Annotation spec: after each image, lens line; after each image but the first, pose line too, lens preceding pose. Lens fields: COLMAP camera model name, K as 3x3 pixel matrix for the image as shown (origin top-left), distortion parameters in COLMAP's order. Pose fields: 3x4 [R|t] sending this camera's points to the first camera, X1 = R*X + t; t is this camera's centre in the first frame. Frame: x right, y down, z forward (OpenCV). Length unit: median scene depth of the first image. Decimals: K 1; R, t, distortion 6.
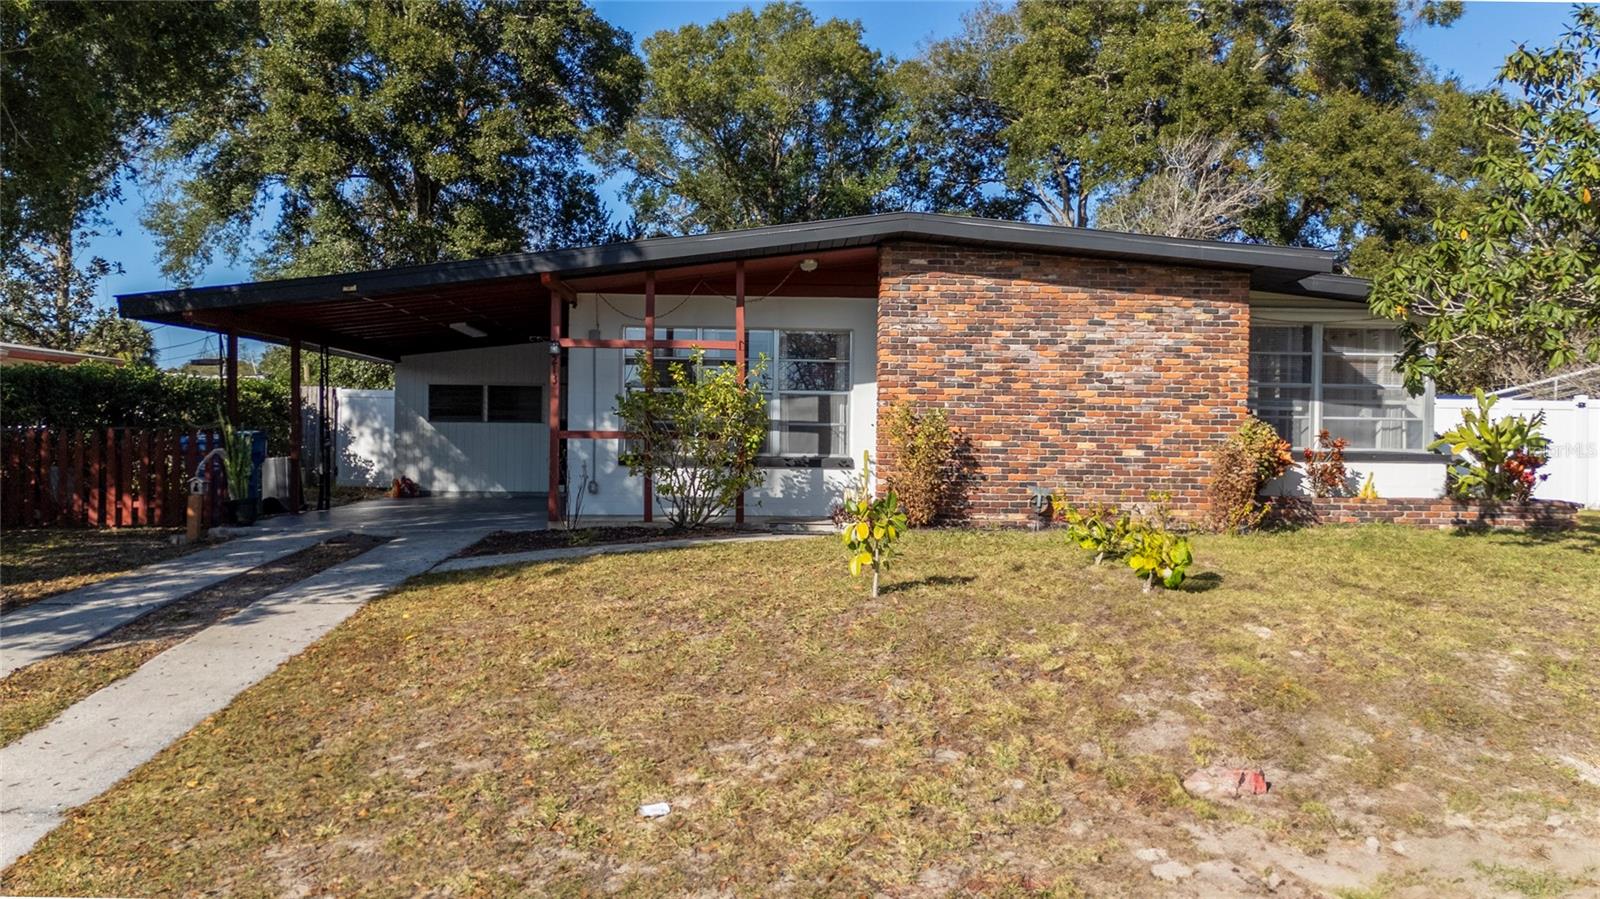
lens RADIAL K [[1143.3, 0, 794.8], [0, 1143.3, 452.5], [0, 0, 1]] dist [0.008076, -0.002480]
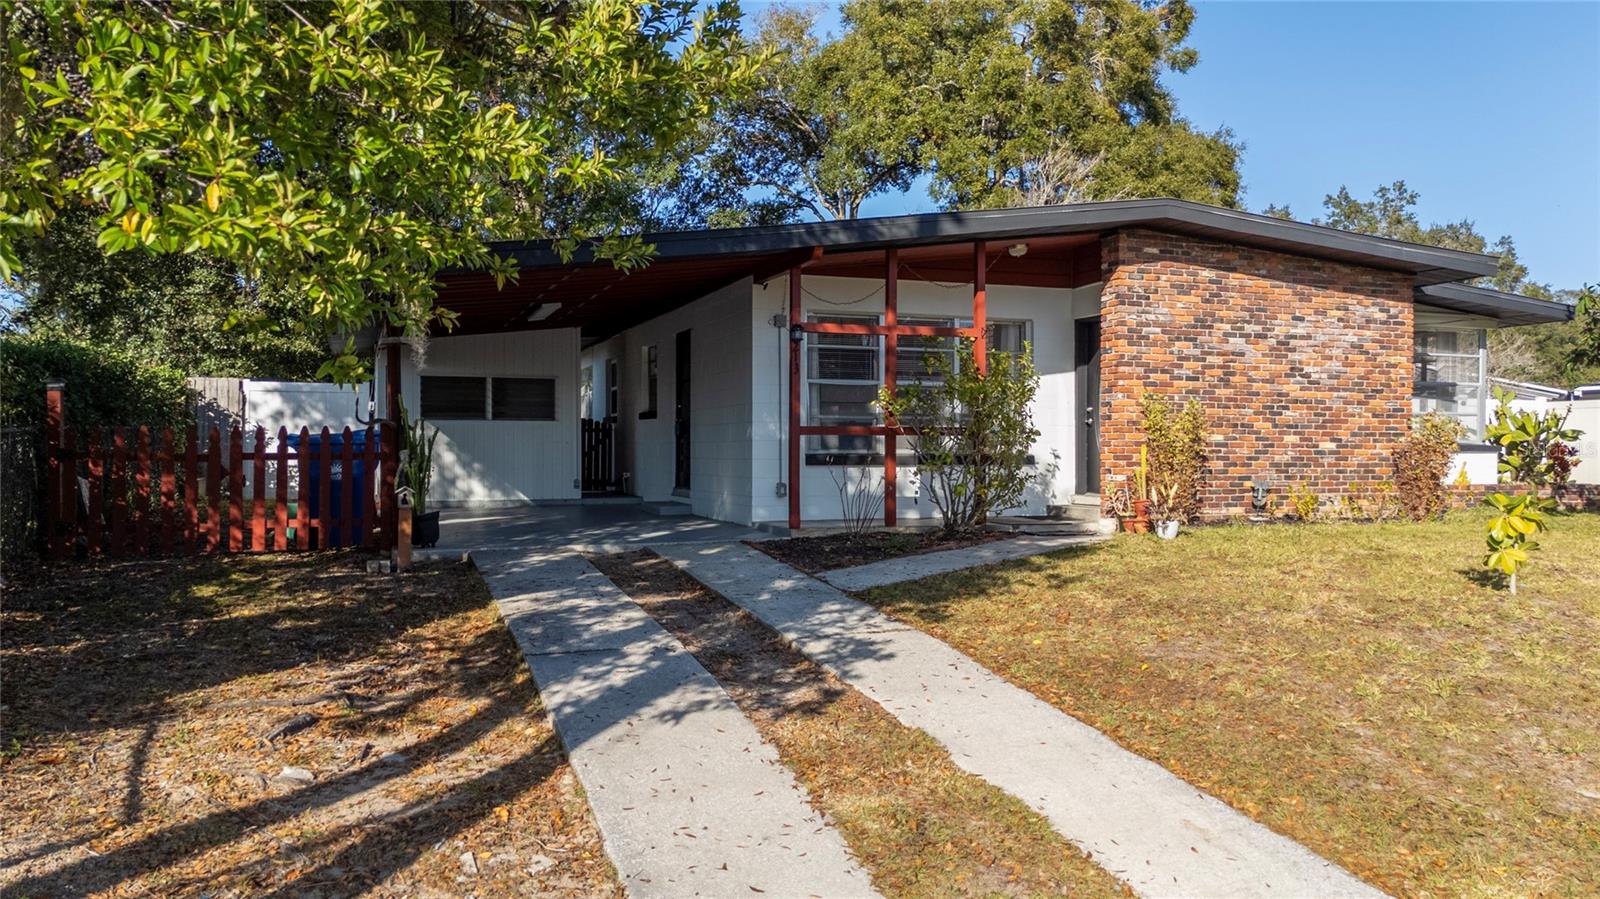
lens RADIAL K [[1143.3, 0, 799.8], [0, 1143.3, 455.0], [0, 0, 1]] dist [0.008076, -0.002480]
pose [[0.949644, -0.010155, 0.313167, -0.479386], [0.011039, 0.999939, -0.001049, 0.004809], [-0.313137, 0.004453, 0.949697, 0.169476]]
